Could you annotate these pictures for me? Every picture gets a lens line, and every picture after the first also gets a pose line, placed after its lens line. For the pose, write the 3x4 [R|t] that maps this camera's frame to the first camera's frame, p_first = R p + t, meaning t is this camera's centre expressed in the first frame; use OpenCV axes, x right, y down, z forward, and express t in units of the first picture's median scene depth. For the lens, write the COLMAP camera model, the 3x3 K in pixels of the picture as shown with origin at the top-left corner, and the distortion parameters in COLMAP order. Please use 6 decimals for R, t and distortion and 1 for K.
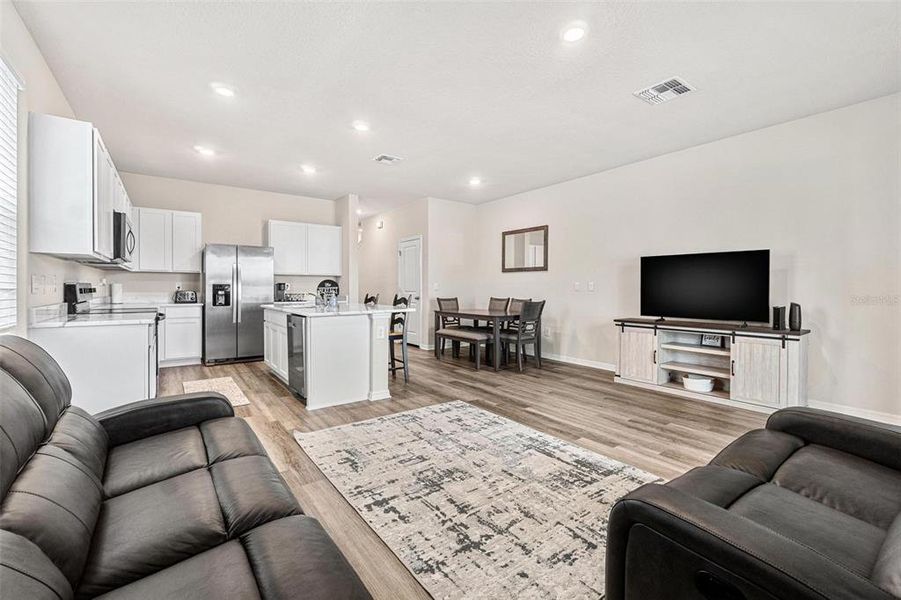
lens RADIAL K [[387.7, 0, 451.5], [0, 387.7, 292.9], [0, 0, 1]] dist [-0.006566, 0.000800]
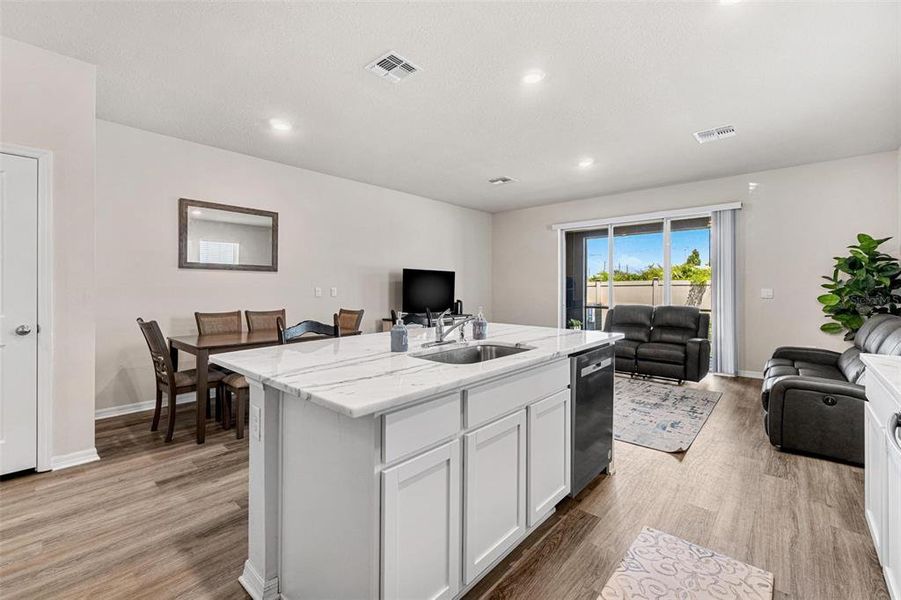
lens RADIAL K [[387.7, 0, 447.7], [0, 387.7, 288.0], [0, 0, 1]] dist [-0.006566, 0.000800]
pose [[-0.202300, -0.001775, 0.979322, -0.953723], [0.012330, 0.999914, 0.004359, -0.040915], [-0.979246, 0.012957, -0.202260, 1.366400]]
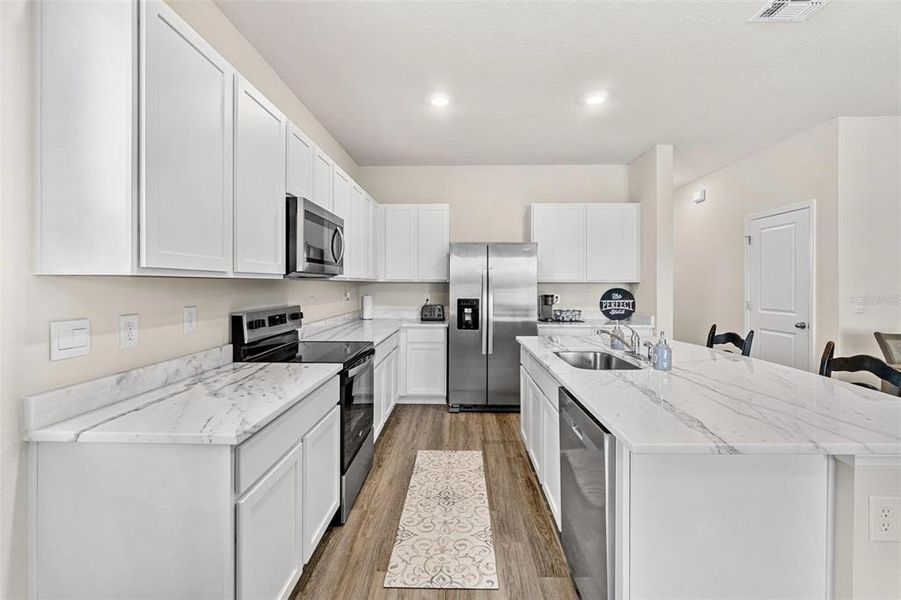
lens RADIAL K [[387.7, 0, 451.3], [0, 387.7, 285.1], [0, 0, 1]] dist [-0.006566, 0.000800]
pose [[0.791301, 0.001003, -0.611426, -0.274342], [-0.007404, 0.999941, -0.007943, -0.061996], [0.611382, 0.010812, 0.791262, 0.621080]]
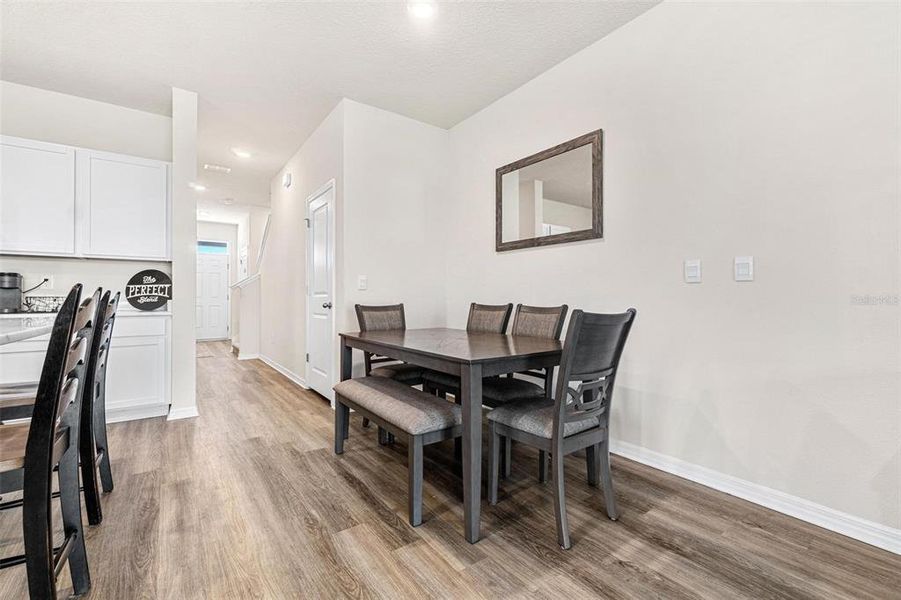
lens RADIAL K [[387.7, 0, 450.5], [0, 387.7, 295.7], [0, 0, 1]] dist [-0.006566, 0.000800]
pose [[0.999991, -0.003873, -0.001436, 0.138323], [0.003849, 0.999854, -0.016644, 0.018415], [0.001500, 0.016638, 0.999860, 0.963957]]
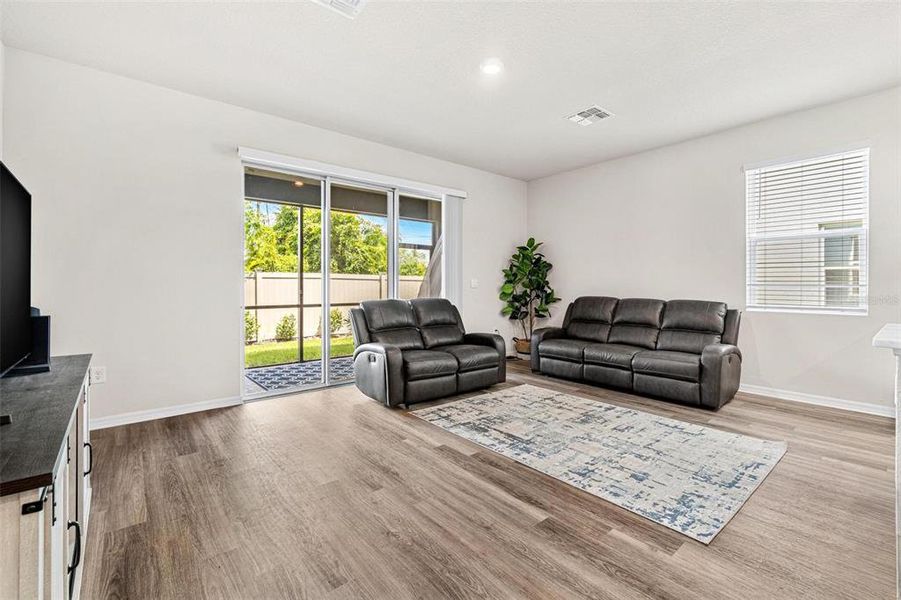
lens RADIAL K [[387.7, 0, 446.8], [0, 387.7, 296.0], [0, 0, 1]] dist [-0.006566, 0.000800]
pose [[-0.998912, -0.002874, -0.046556, 0.335559], [-0.004664, 0.999251, 0.038404, -0.010621], [0.046410, 0.038579, -0.998177, 1.442023]]
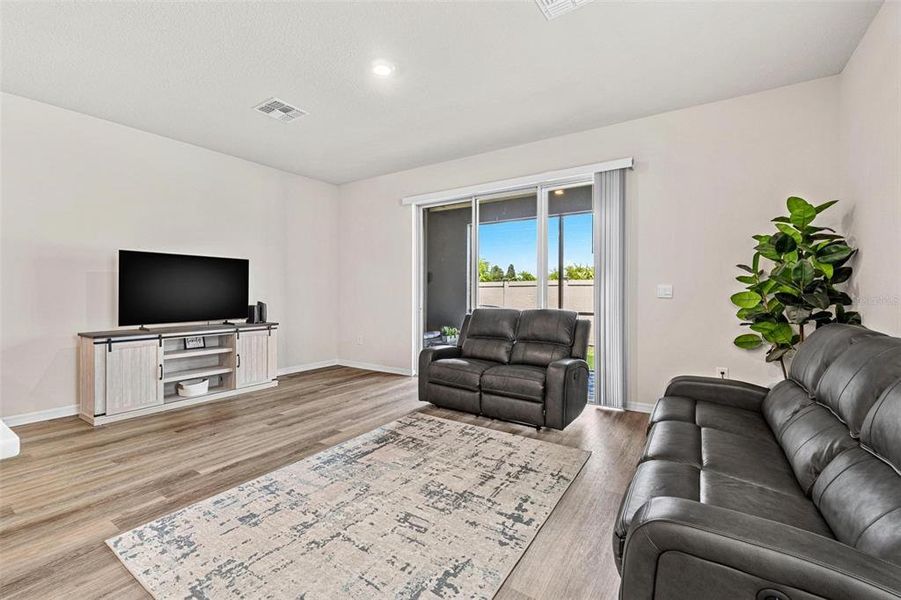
lens RADIAL K [[387.7, 0, 449.4], [0, 387.7, 294.6], [0, 0, 1]] dist [-0.006566, 0.000800]
pose [[-0.341170, -0.011483, 0.939931, -0.549811], [0.009067, 0.999839, 0.015505, -0.012279], [-0.939958, 0.013812, -0.341011, 0.796848]]
